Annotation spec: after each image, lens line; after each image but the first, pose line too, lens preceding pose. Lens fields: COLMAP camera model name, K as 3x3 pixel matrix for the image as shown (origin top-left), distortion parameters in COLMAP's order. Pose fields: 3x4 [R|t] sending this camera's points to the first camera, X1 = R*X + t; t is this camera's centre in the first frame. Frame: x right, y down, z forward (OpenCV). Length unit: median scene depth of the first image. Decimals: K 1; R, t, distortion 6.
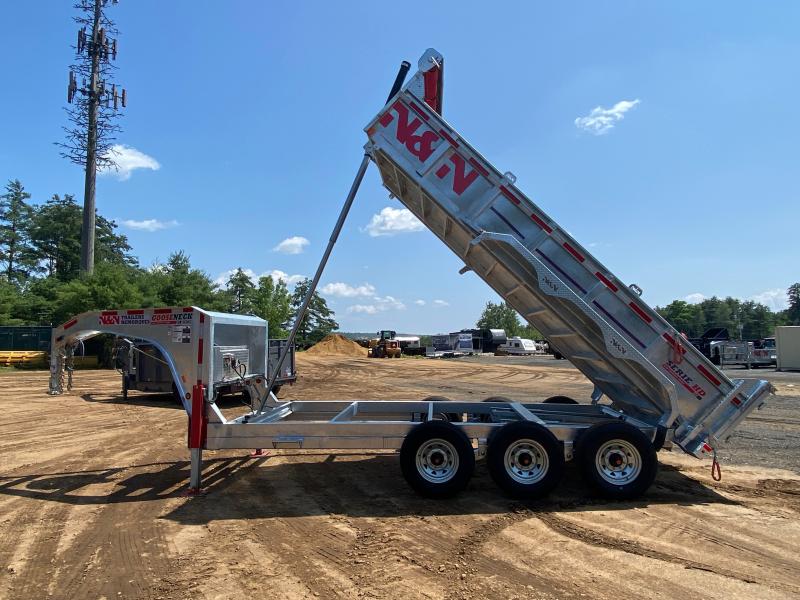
lens RADIAL K [[534.1, 0, 392.4], [0, 534.1, 299.5], [0, 0, 1]] dist [0.063029, -0.071761]
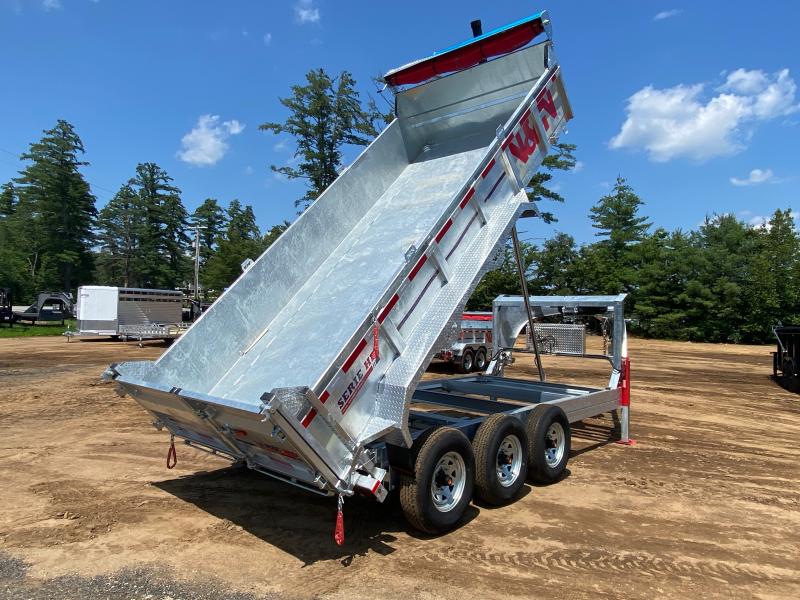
lens RADIAL K [[534.7, 0, 394.4], [0, 534.7, 298.7], [0, 0, 1]] dist [0.070193, -0.084328]
pose [[-0.608909, -0.027688, -0.792757, 0.909789], [0.040989, 0.996957, -0.066303, 0.102463], [0.792181, -0.072867, -0.605921, 1.545908]]
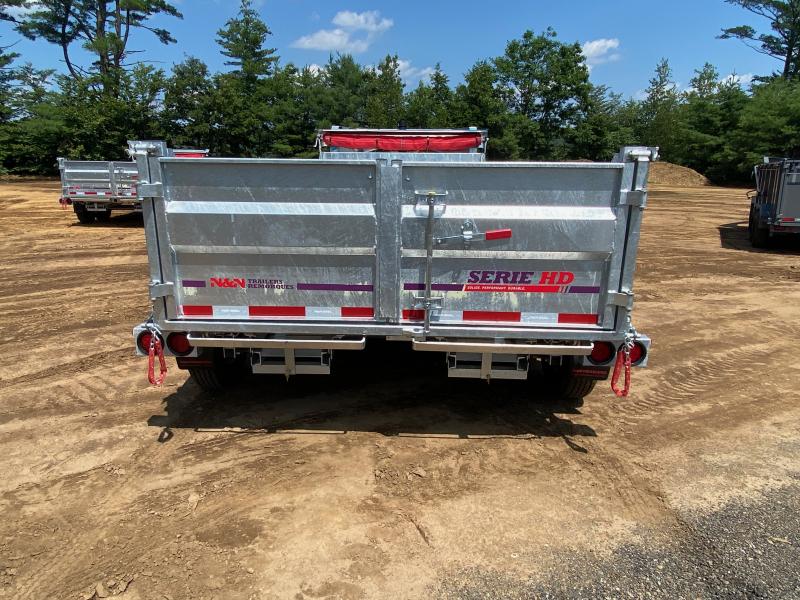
lens RADIAL K [[534.1, 0, 392.4], [0, 534.1, 299.5], [0, 0, 1]] dist [0.063029, -0.071761]
pose [[0.048052, 0.258228, -0.964888, 0.882233], [0.062570, 0.963329, 0.260927, 0.079537], [0.996883, -0.072912, 0.030132, 0.995804]]
